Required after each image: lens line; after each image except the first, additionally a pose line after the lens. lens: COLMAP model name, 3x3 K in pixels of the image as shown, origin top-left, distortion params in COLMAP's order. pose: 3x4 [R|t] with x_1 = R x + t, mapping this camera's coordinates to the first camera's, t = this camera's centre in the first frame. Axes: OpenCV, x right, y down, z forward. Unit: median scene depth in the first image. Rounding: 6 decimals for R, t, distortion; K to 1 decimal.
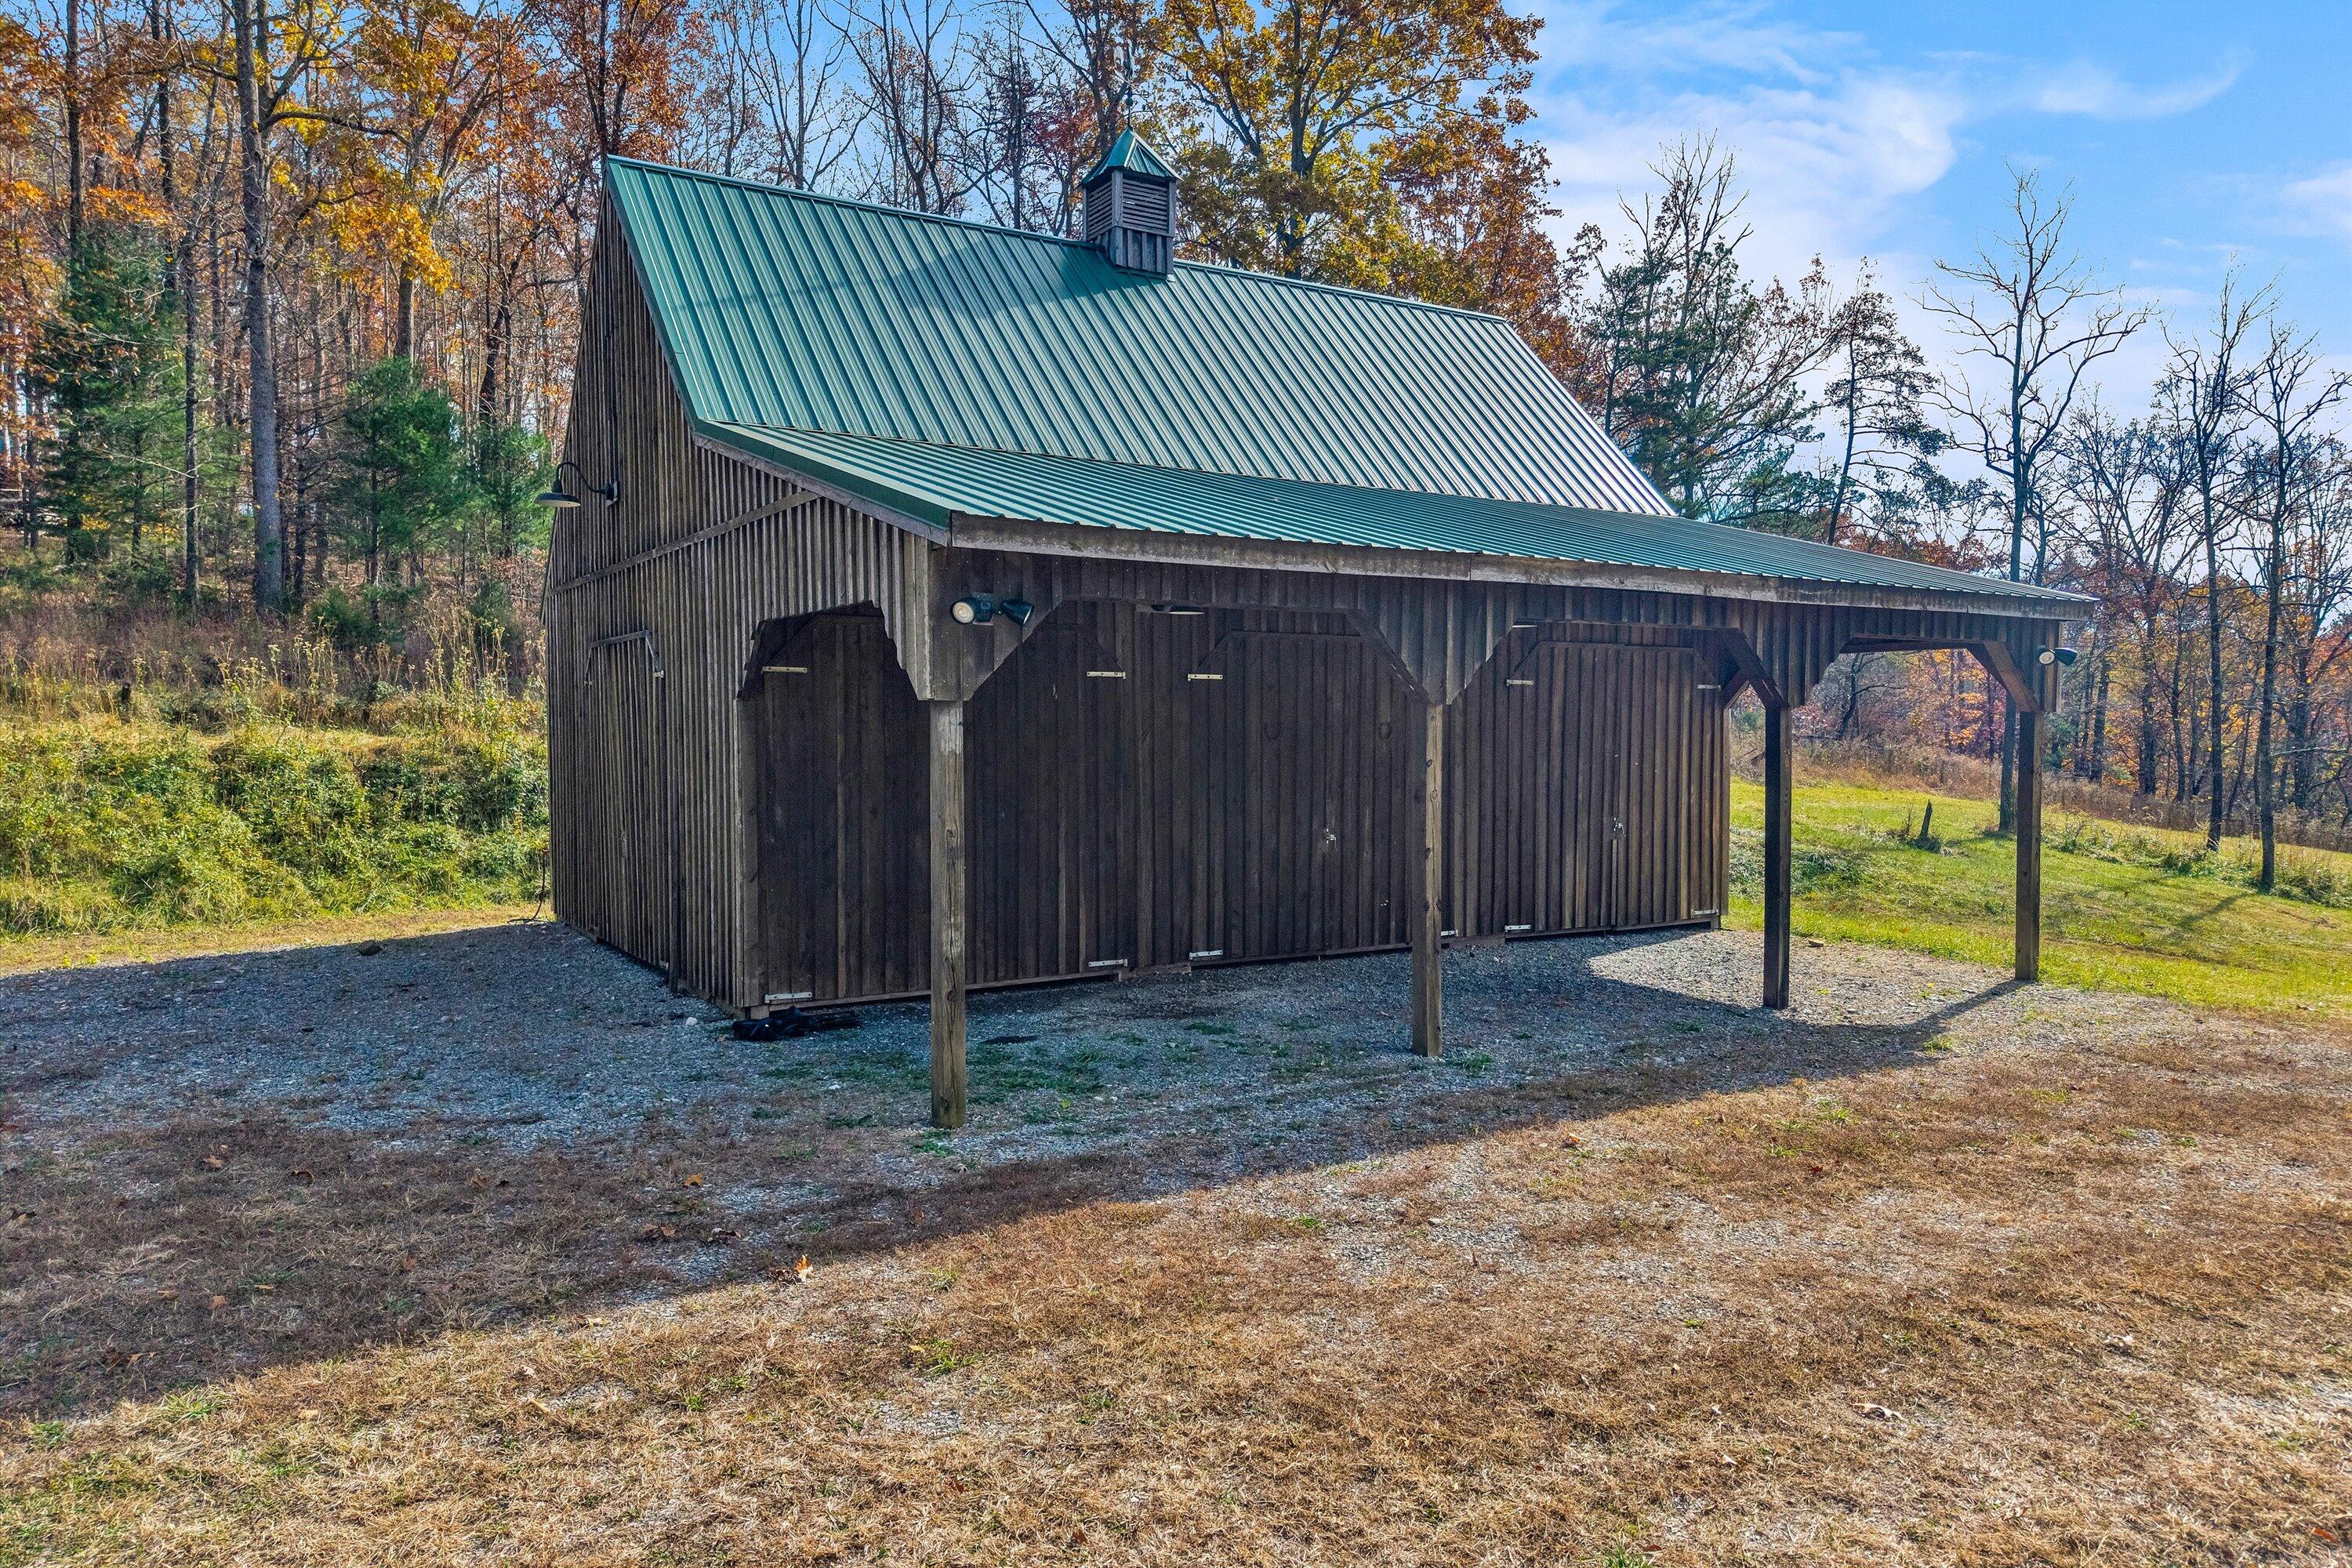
lens RADIAL K [[1543.7, 0, 1160.7], [0, 1543.7, 799.9], [0, 0, 1]] dist [0.015008, -0.019477]
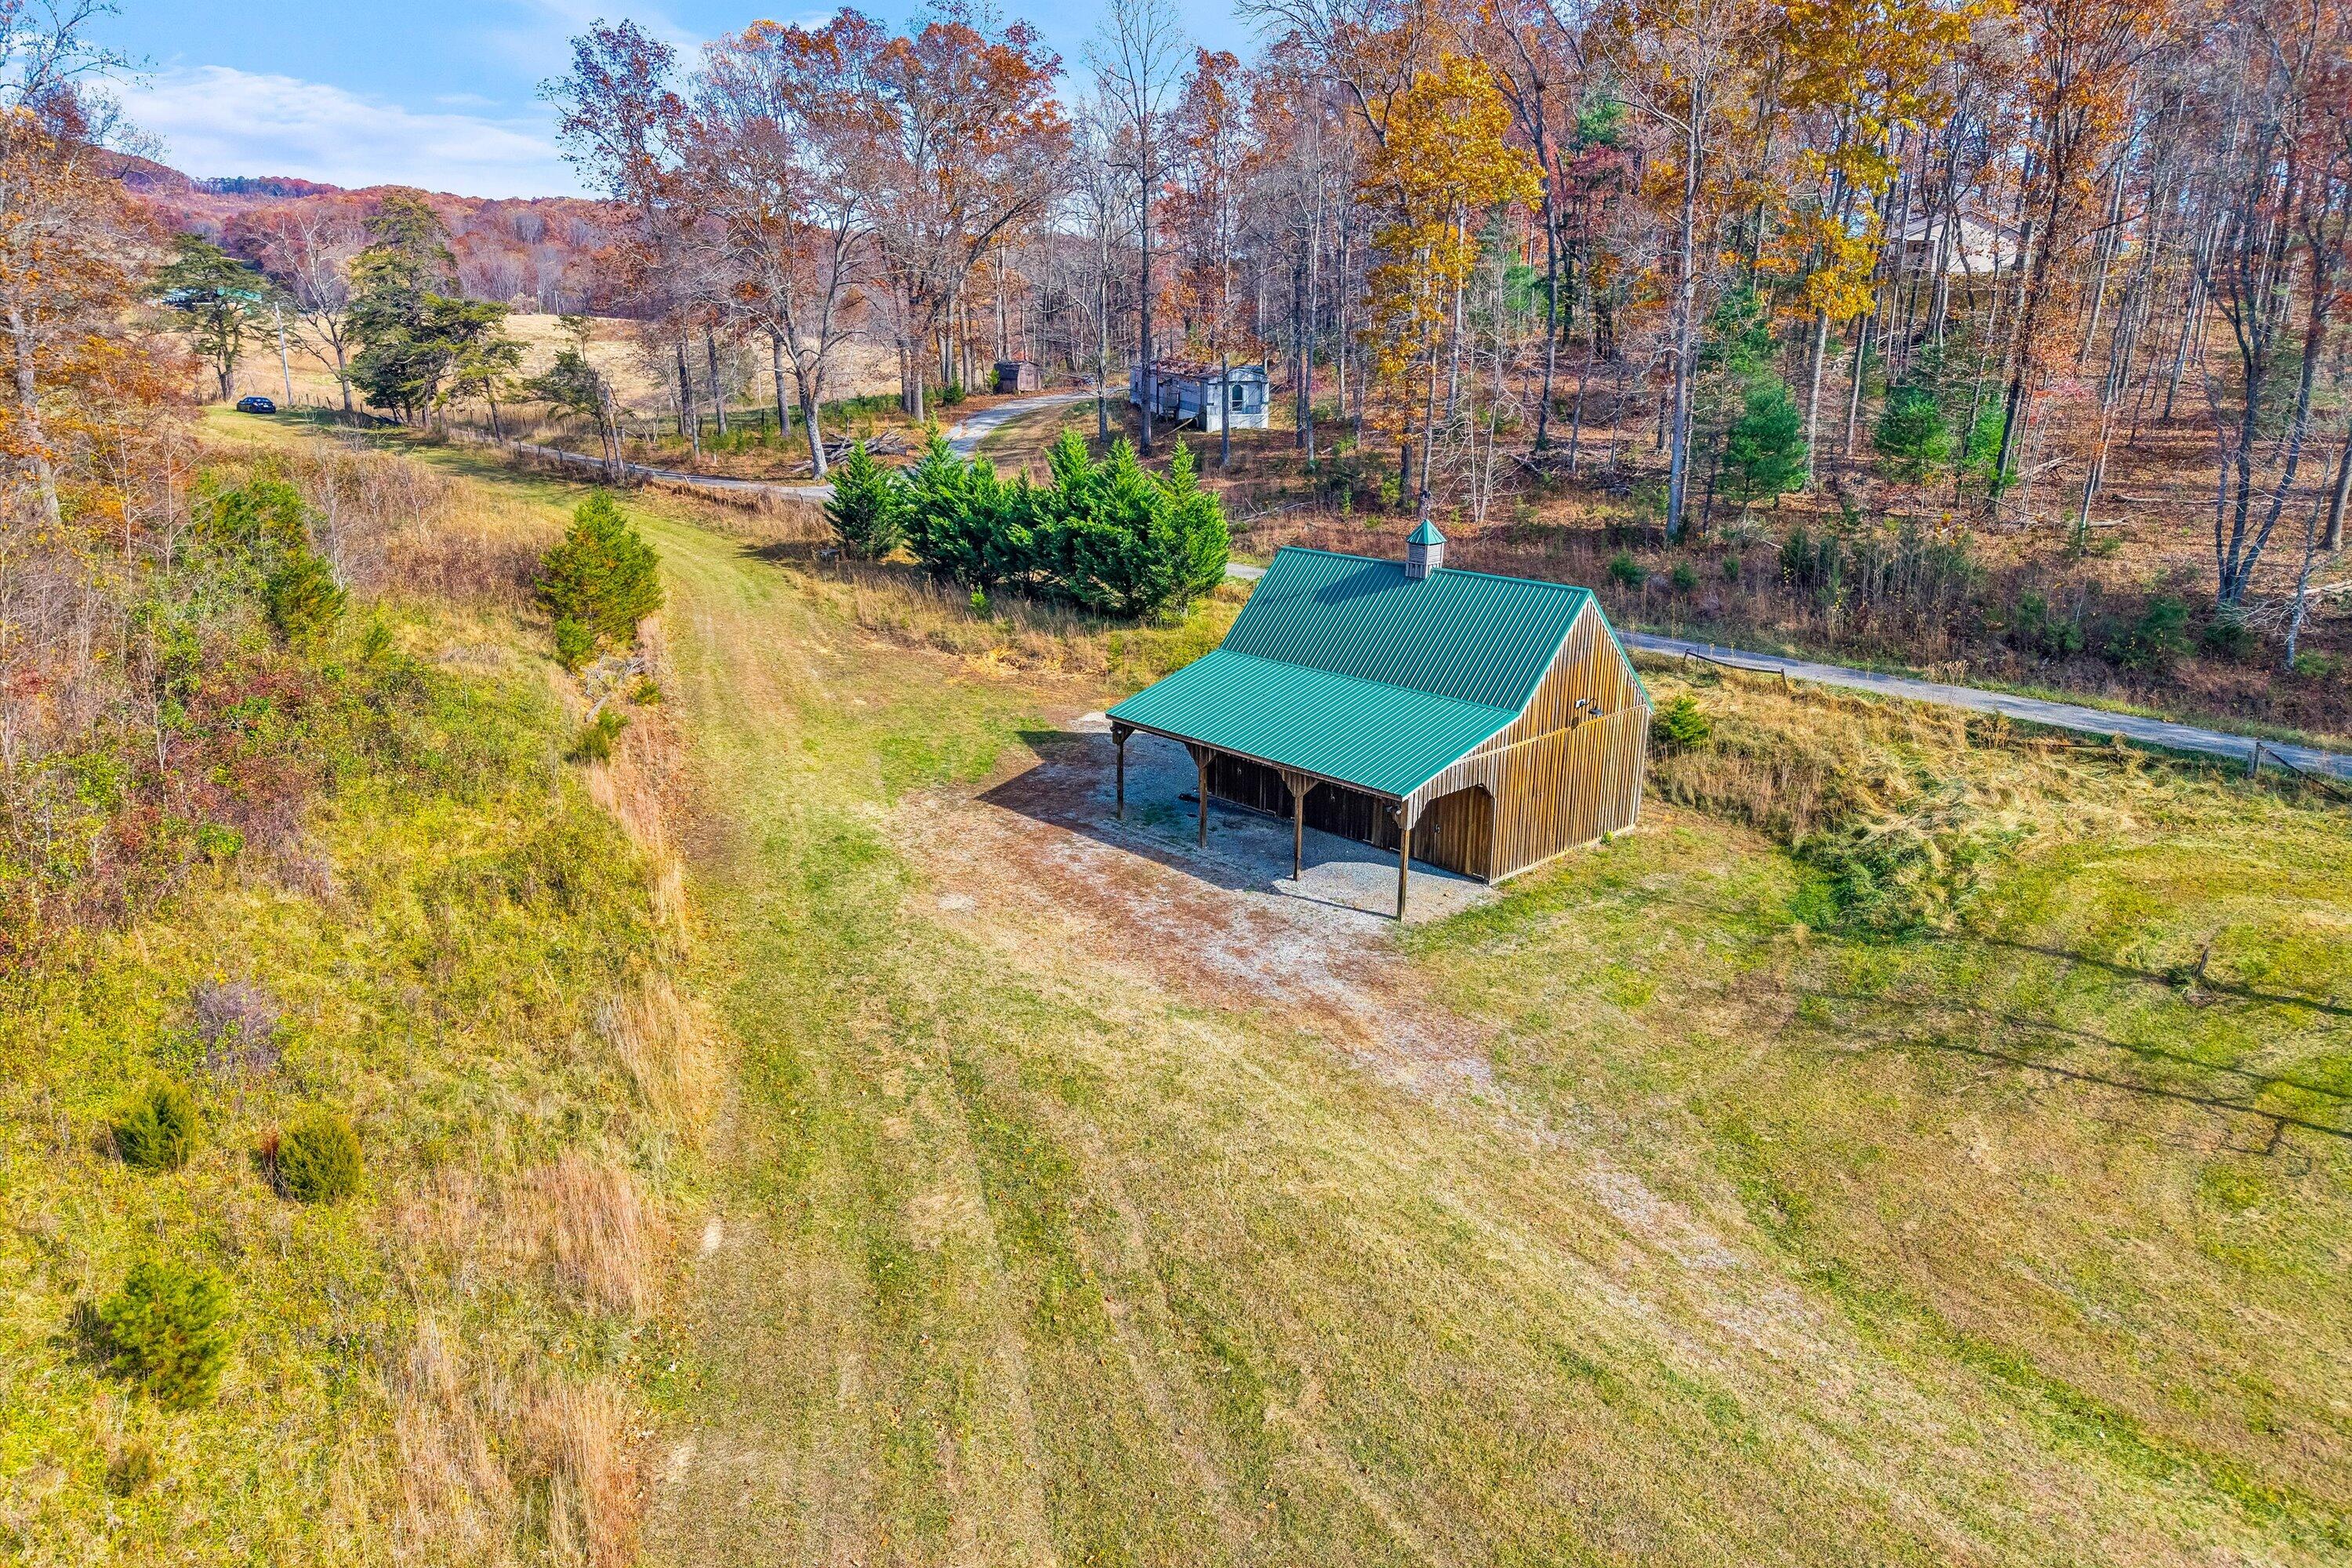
lens RADIAL K [[1543.7, 0, 1167.4], [0, 1543.7, 768.8], [0, 0, 1]] dist [0.015008, -0.019477]
pose [[0.208968, 0.272373, -0.939226, 3.353389], [-0.050256, 0.962152, 0.267840, -0.964502], [0.976630, -0.008769, 0.214747, 0.012170]]
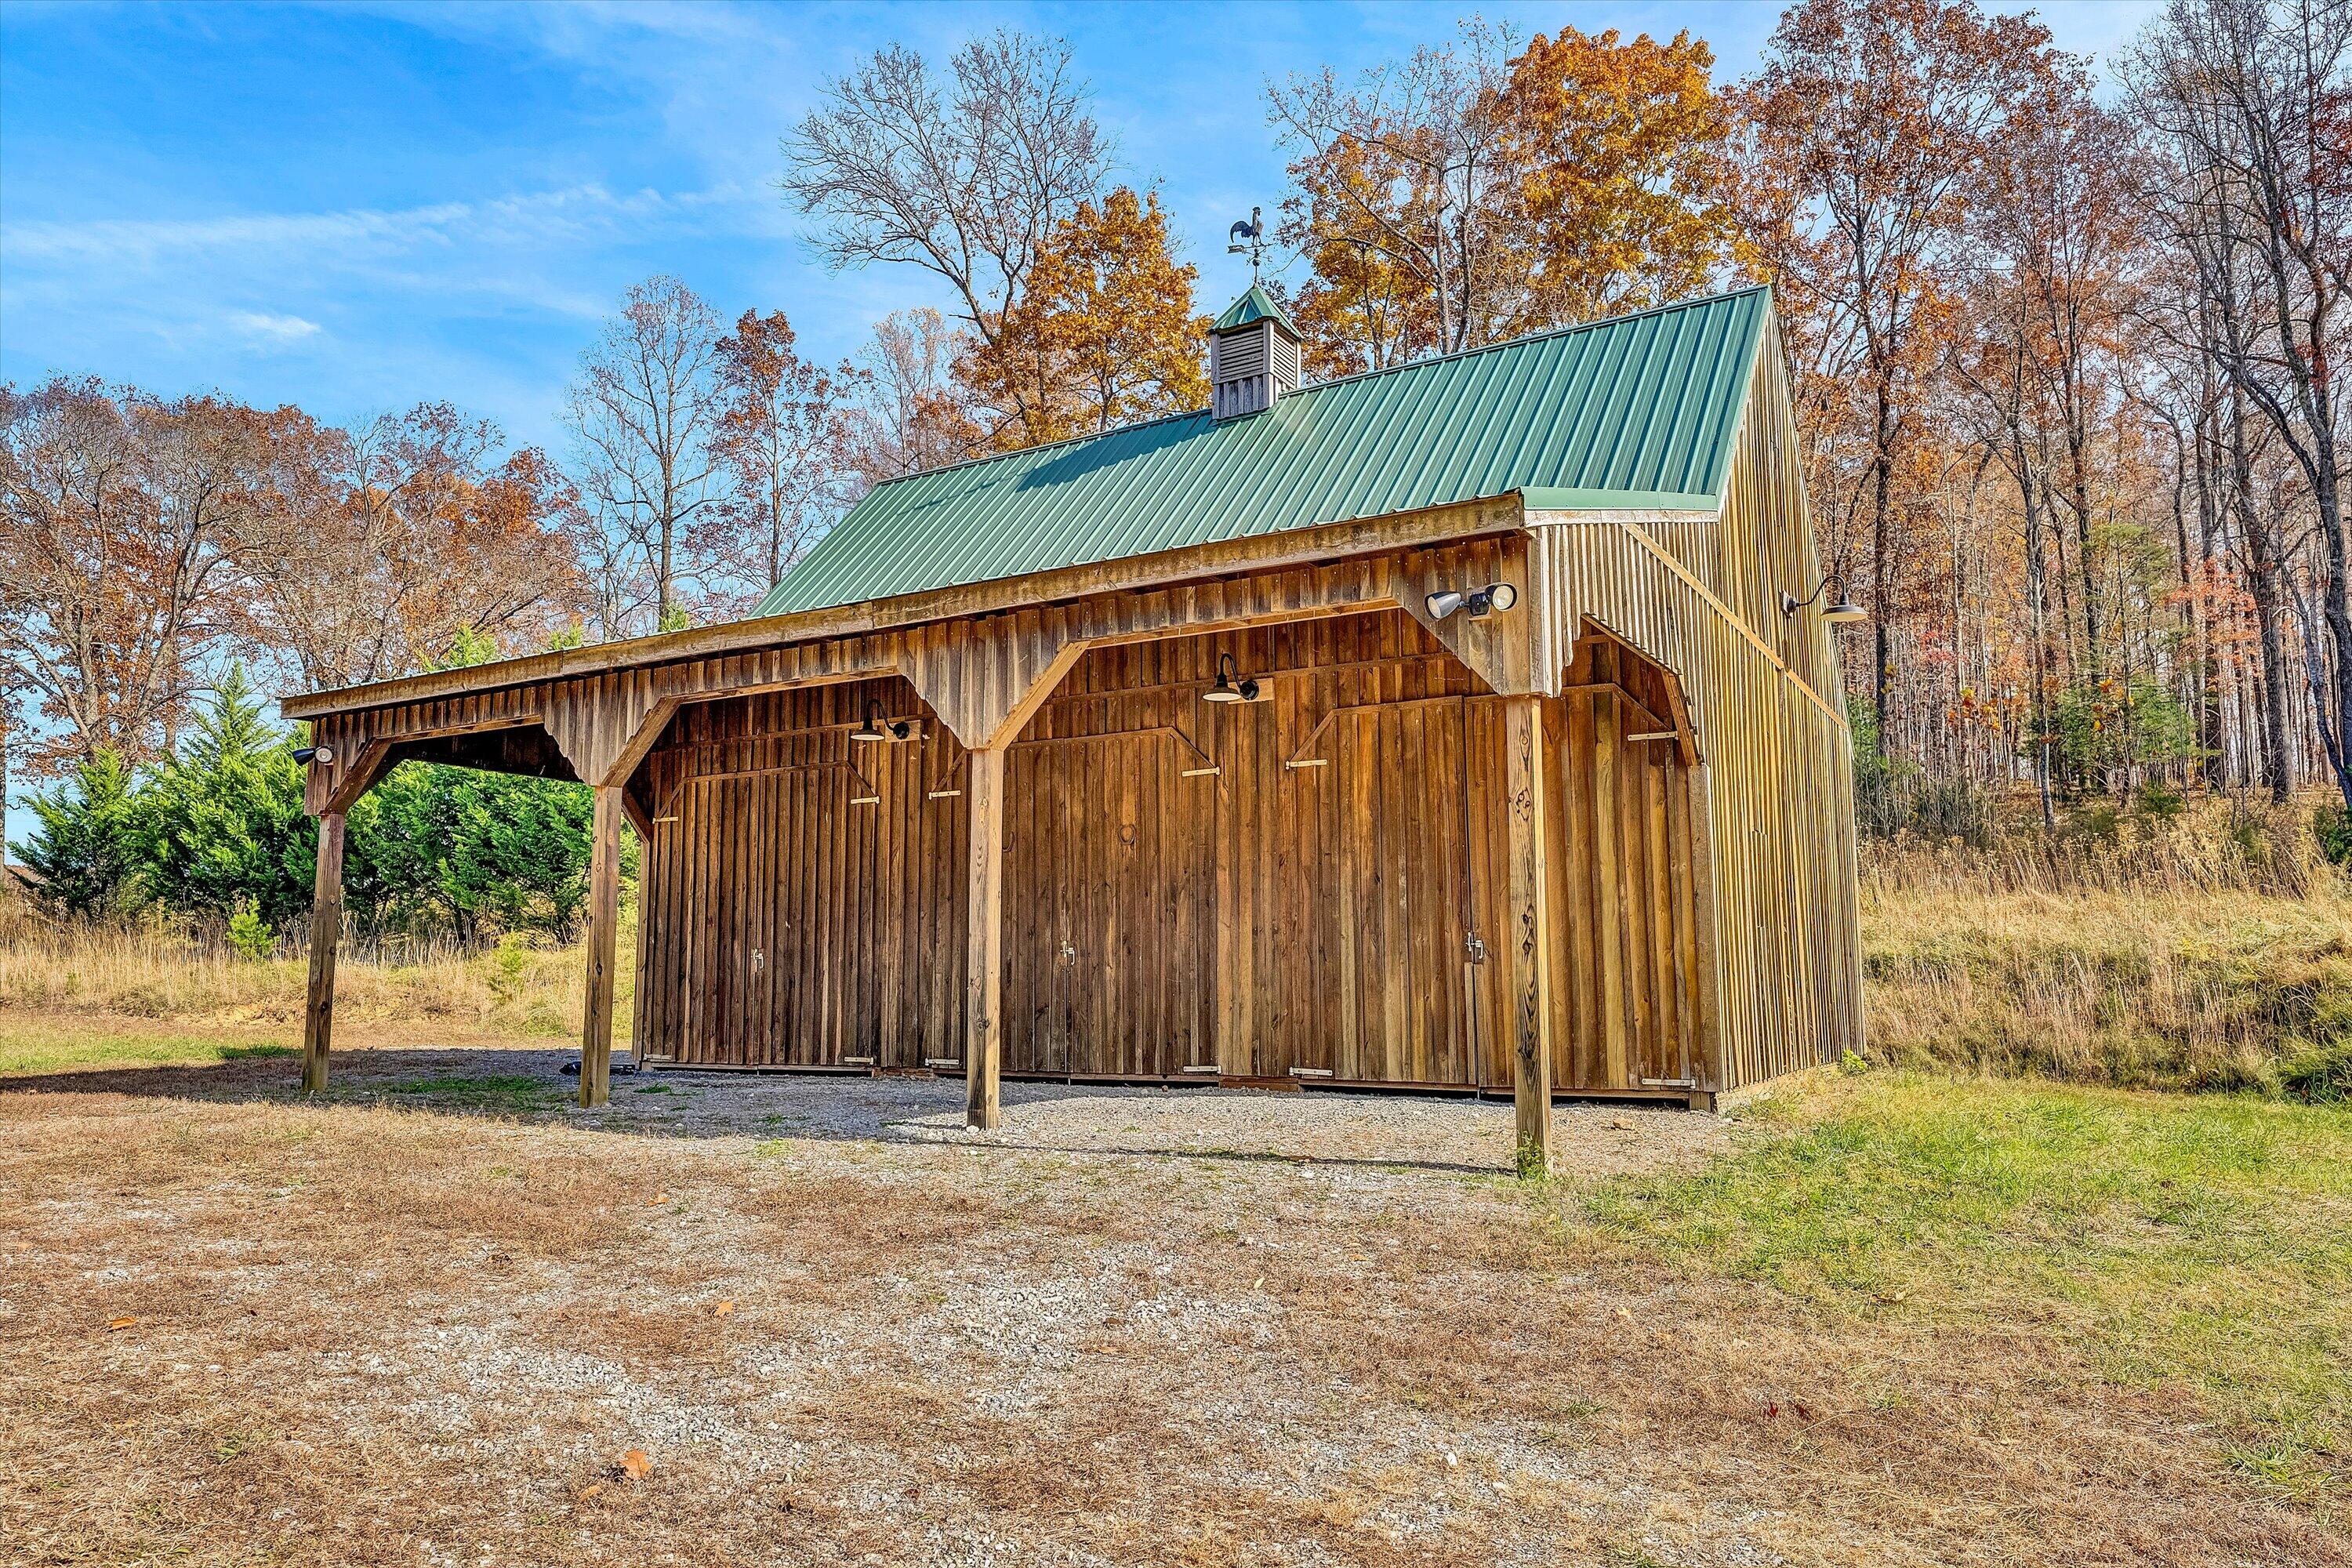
lens RADIAL K [[1543.7, 0, 1190.8], [0, 1543.7, 794.3], [0, 0, 1]] dist [0.015008, -0.019477]
pose [[0.481393, -0.110328, -0.869533, 1.117728], [-0.039812, 0.988270, -0.147434, 0.075576], [0.875600, 0.105592, 0.471354, 0.698674]]
